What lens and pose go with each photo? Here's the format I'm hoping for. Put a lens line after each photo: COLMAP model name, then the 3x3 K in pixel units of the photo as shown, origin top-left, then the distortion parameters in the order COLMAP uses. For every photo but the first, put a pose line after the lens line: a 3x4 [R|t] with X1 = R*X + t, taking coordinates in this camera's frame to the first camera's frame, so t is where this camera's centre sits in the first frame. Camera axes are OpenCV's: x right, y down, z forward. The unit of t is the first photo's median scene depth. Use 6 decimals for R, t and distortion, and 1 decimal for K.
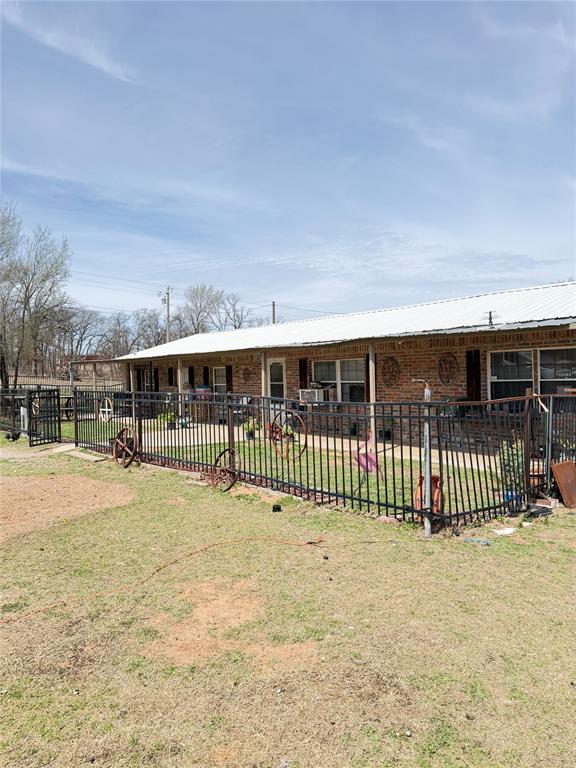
lens RADIAL K [[534.3, 0, 288.0], [0, 534.3, 384.0], [0, 0, 1]] dist [0.077919, -0.107718]
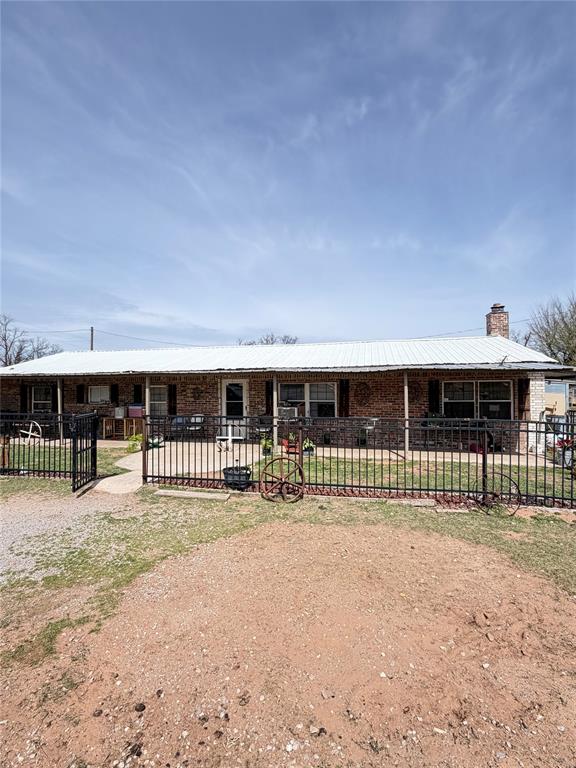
lens RADIAL K [[375.2, 0, 288.0], [0, 375.2, 384.0], [0, 0, 1]] dist [0.002128, -0.000414]
pose [[0.811777, 0.021799, 0.583561, -0.530207], [-0.001467, 0.999376, -0.035290, -0.014857], [-0.583966, 0.027791, 0.811302, 0.386946]]
